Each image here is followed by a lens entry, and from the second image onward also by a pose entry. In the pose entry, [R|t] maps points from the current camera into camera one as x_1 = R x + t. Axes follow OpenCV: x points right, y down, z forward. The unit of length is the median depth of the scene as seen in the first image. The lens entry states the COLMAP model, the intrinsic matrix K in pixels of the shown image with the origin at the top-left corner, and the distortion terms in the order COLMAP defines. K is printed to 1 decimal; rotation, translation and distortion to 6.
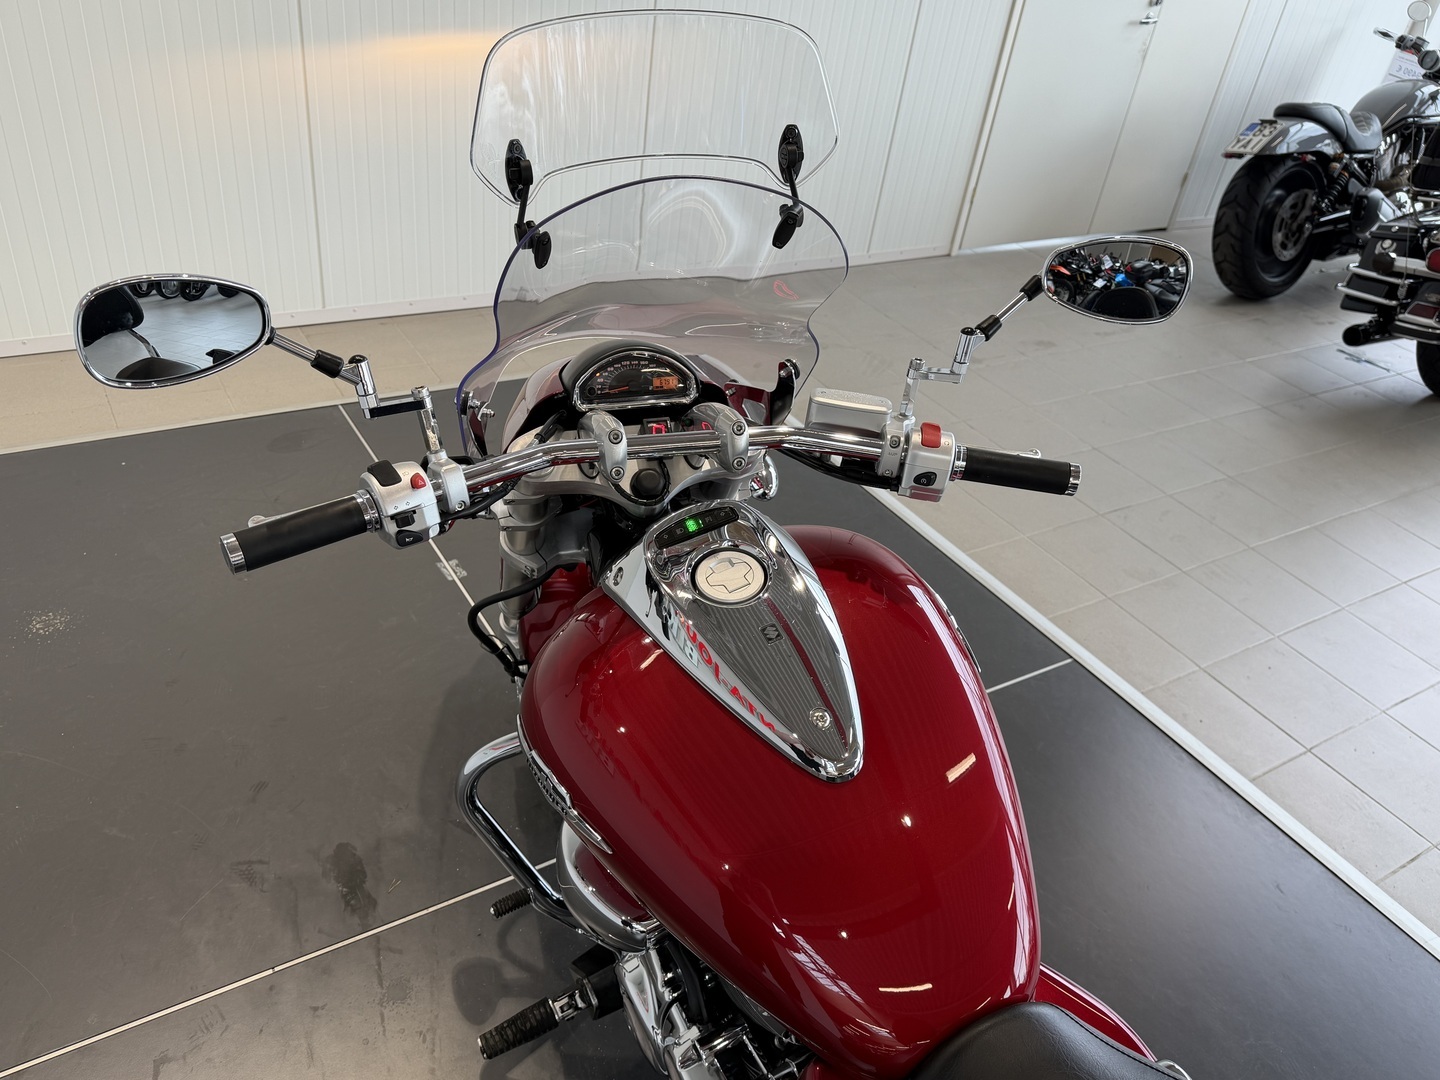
lens RADIAL K [[1110.0, 0, 715.9], [0, 1110.0, 542.4], [0, 0, 1]] dist [0.033295, -0.036426]
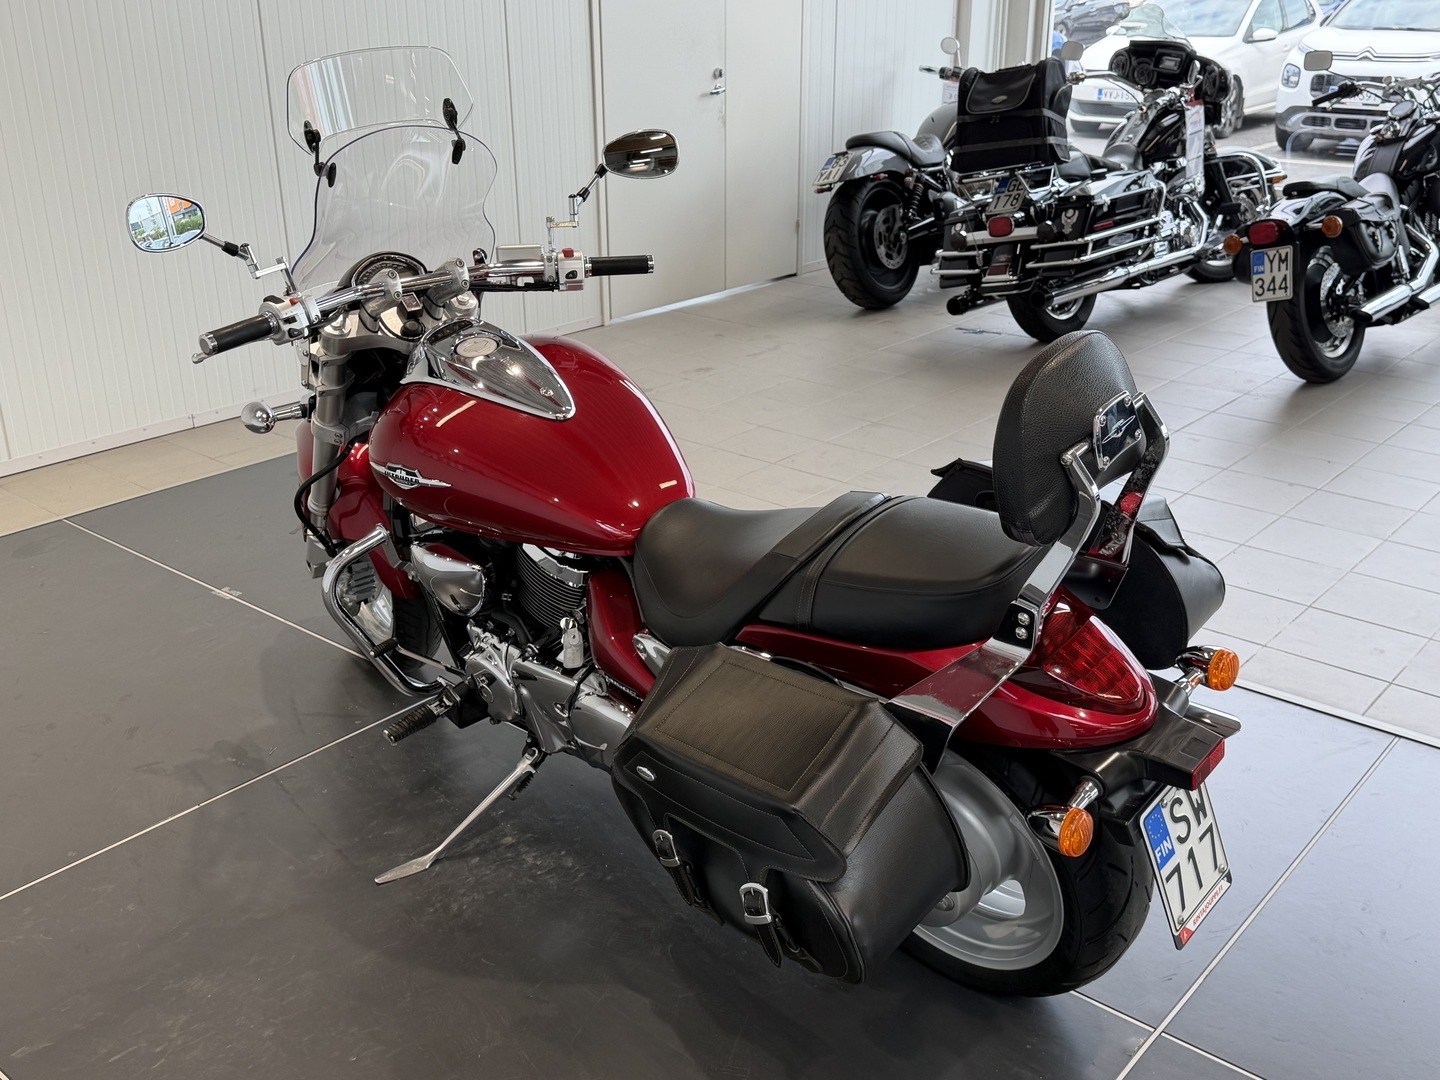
lens RADIAL K [[1462.7, 0, 728.3], [0, 1462.7, 540.5], [0, 0, 1]] dist [0.319013, -1.019121]
pose [[0.941374, -0.234427, 0.242608, -0.064519], [0.279000, 0.945270, -0.169186, 0.210402], [-0.189668, 0.226955, 0.955258, -0.314562]]
